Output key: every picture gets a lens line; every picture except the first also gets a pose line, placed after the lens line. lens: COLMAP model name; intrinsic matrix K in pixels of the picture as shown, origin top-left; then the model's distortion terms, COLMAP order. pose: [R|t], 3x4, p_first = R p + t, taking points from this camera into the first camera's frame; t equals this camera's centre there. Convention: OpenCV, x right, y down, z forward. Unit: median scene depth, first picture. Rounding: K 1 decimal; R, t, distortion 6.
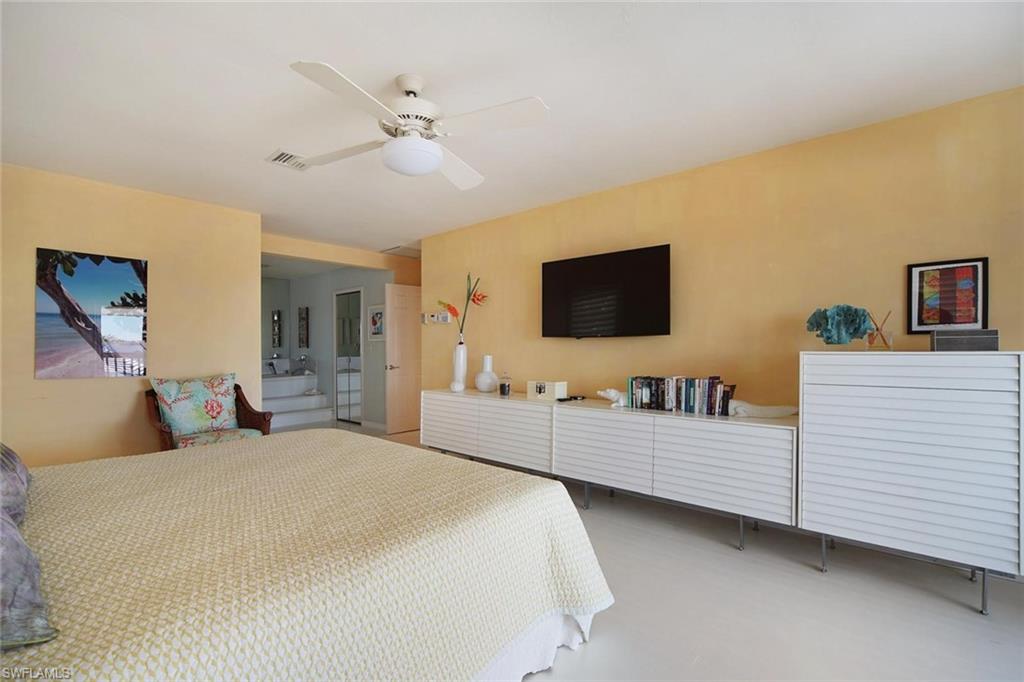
lens RADIAL K [[452.2, 0, 514.7], [0, 452.2, 342.9], [0, 0, 1]] dist [0.000289, -0.000046]
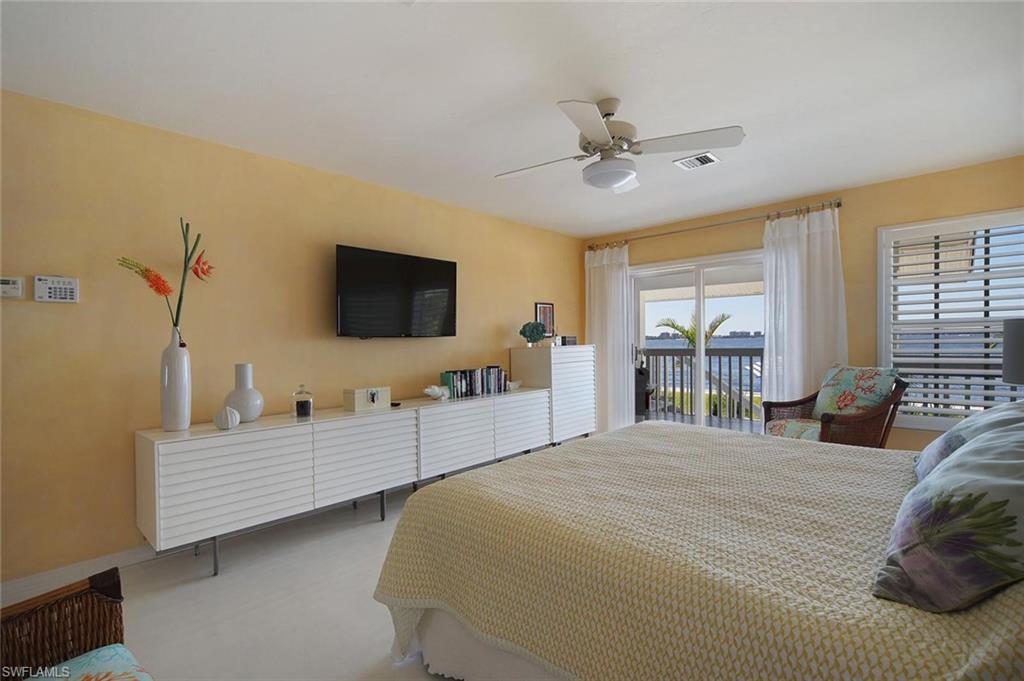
lens RADIAL K [[452.2, 0, 514.7], [0, 452.2, 342.4], [0, 0, 1]] dist [0.000289, -0.000046]
pose [[0.066173, 0.005797, 0.997791, -0.679425], [0.015550, 0.999856, -0.006840, 0.008459], [-0.997687, 0.015968, 0.066074, 0.593849]]
